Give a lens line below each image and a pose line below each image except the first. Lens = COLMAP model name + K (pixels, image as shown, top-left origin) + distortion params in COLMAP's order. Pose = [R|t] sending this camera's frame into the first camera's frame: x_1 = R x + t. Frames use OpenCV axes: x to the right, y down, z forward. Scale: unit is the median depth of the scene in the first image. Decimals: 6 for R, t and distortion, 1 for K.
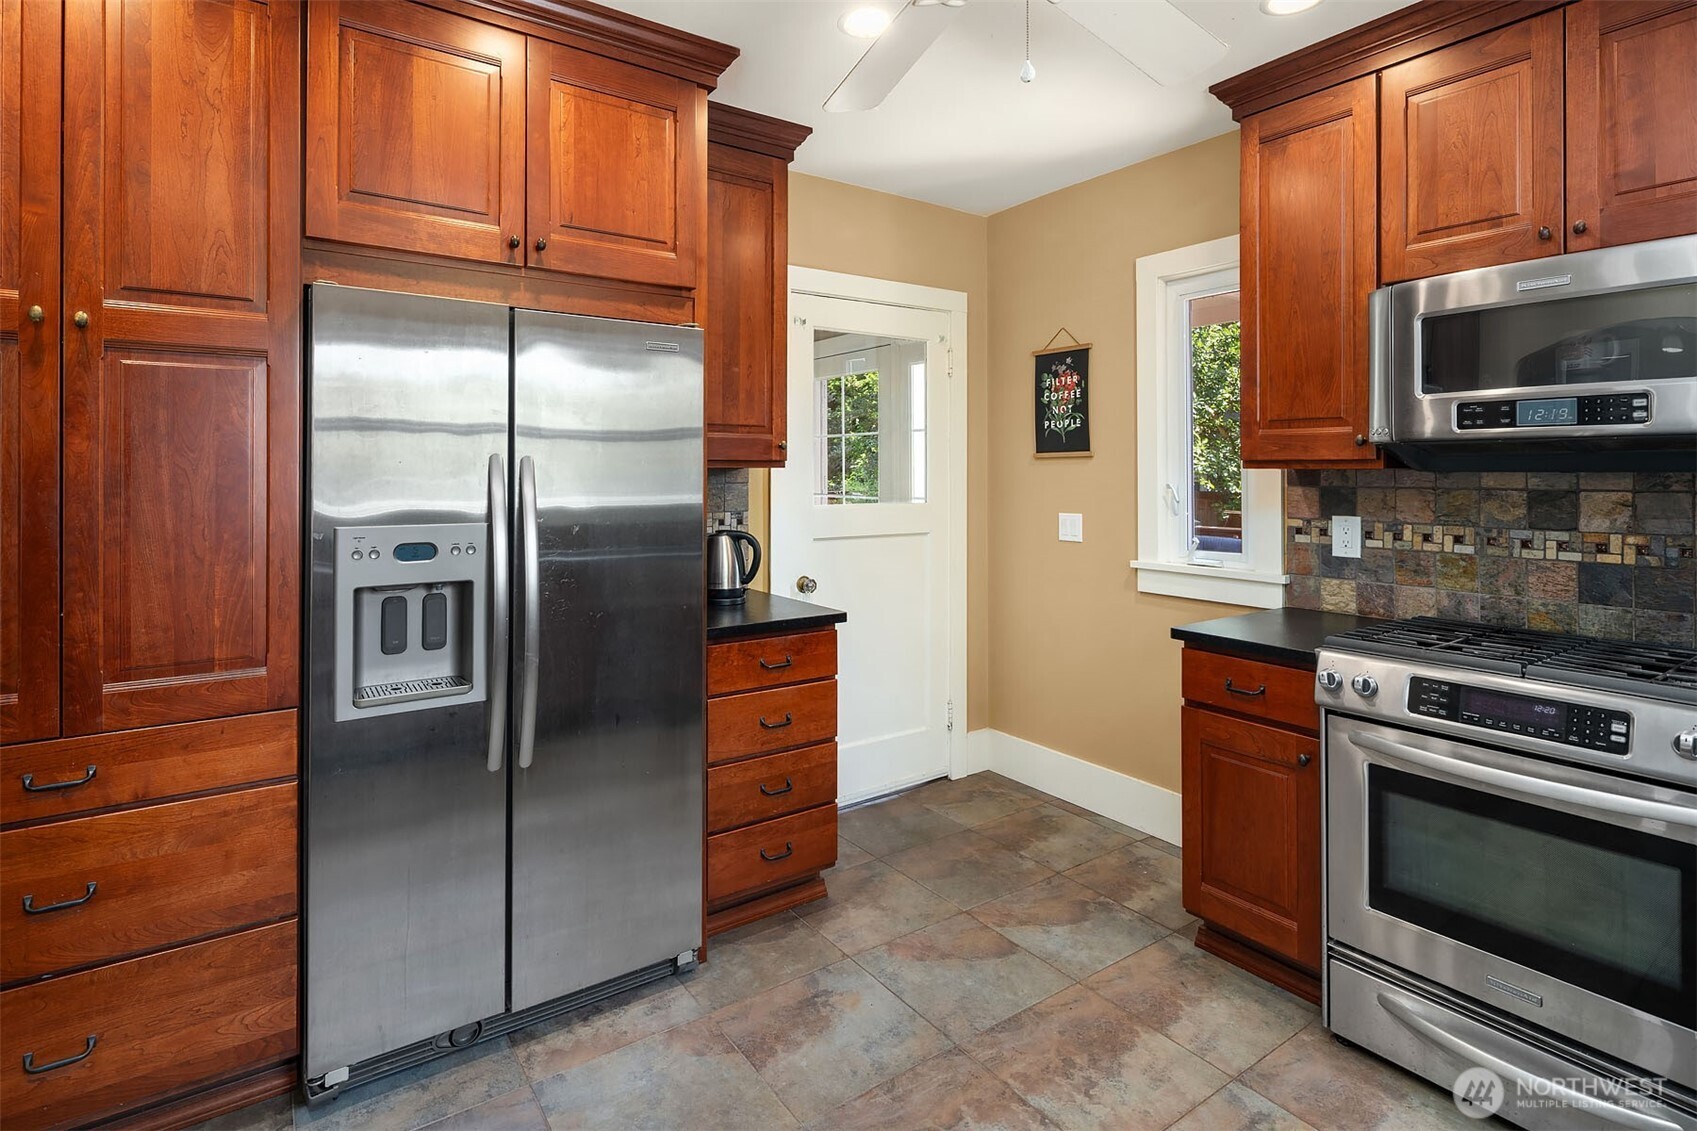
lens RADIAL K [[849.7, 0, 804.4], [0, 849.7, 472.8], [0, 0, 1]] dist [-0.001287, -0.003782]
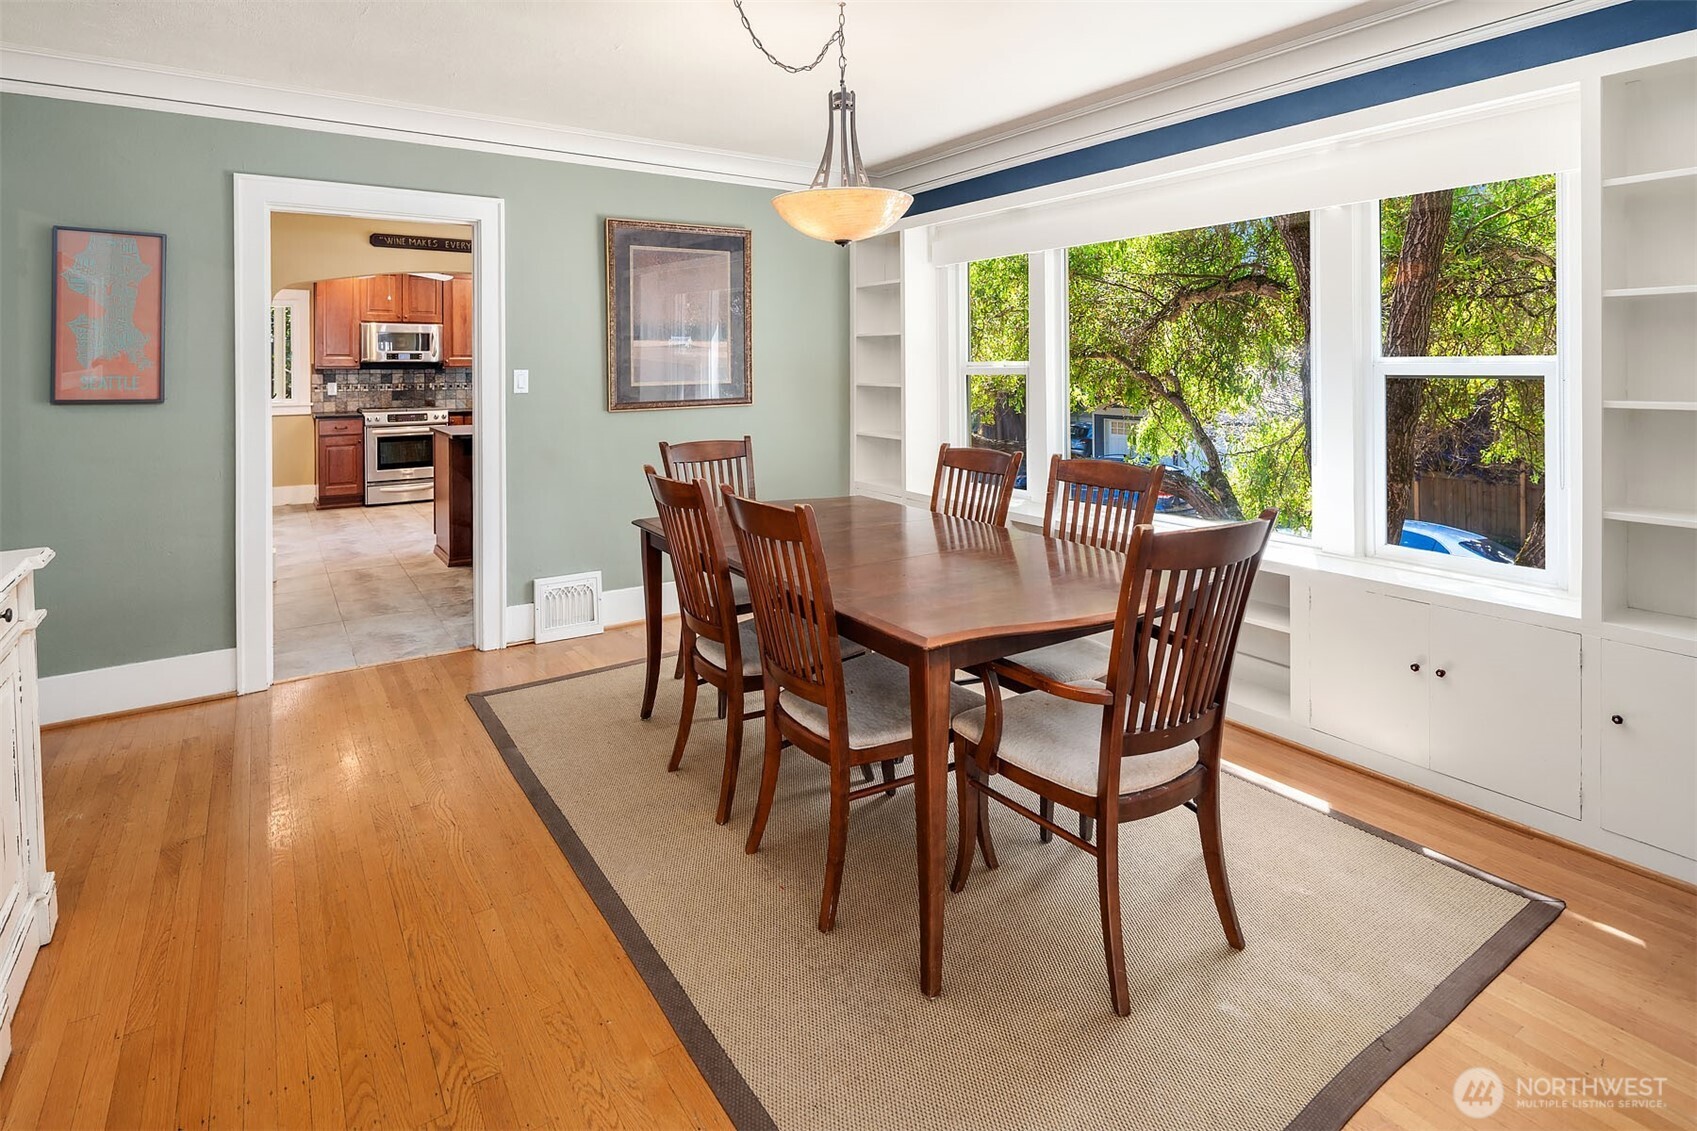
lens RADIAL K [[849.7, 0, 824.8], [0, 849.7, 367.0], [0, 0, 1]] dist [-0.001287, -0.003782]
pose [[0.009835, 0.003874, 0.999944, -3.058648], [0.004826, 0.999981, -0.003921, 0.012982], [-0.999940, 0.004865, 0.009816, -1.110841]]
